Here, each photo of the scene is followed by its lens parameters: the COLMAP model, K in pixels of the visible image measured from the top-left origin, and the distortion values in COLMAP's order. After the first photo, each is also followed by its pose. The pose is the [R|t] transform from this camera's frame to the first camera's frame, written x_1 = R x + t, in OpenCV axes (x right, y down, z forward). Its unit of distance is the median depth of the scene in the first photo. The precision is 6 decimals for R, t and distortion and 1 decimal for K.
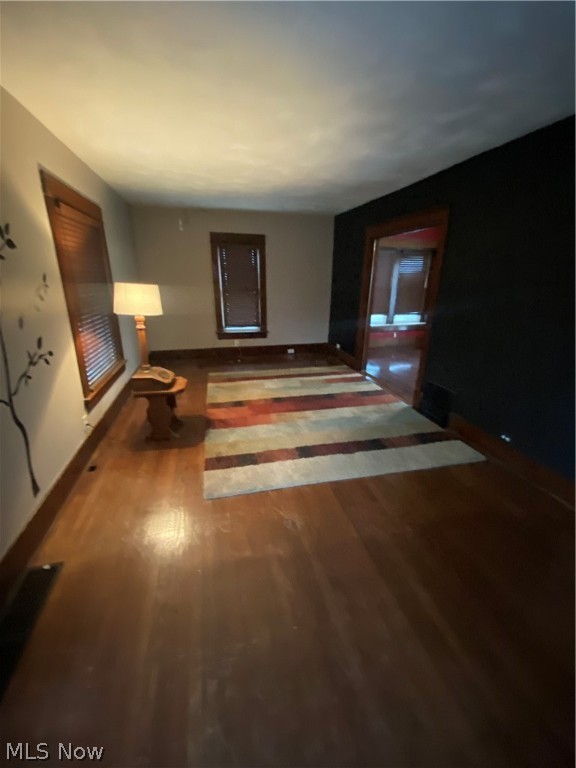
lens RADIAL K [[310.2, 0, 289.2], [0, 310.2, 387.0], [0, 0, 1]] dist [0.003662, -0.000008]
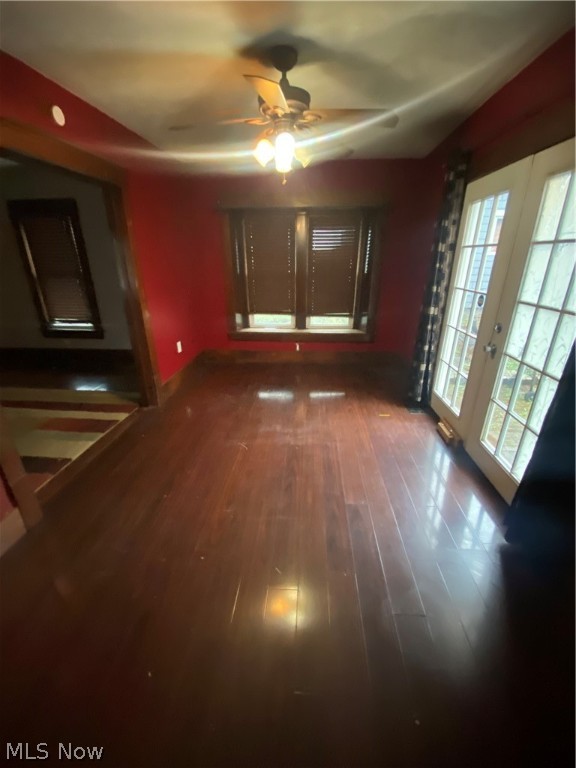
lens RADIAL K [[310.2, 0, 281.5], [0, 310.2, 366.6], [0, 0, 1]] dist [0.003662, -0.000008]
pose [[0.942338, 0.101970, -0.318749, 0.577645], [-0.108575, 0.994084, -0.002970, -0.137515], [0.316560, 0.037407, 0.947835, 0.433554]]
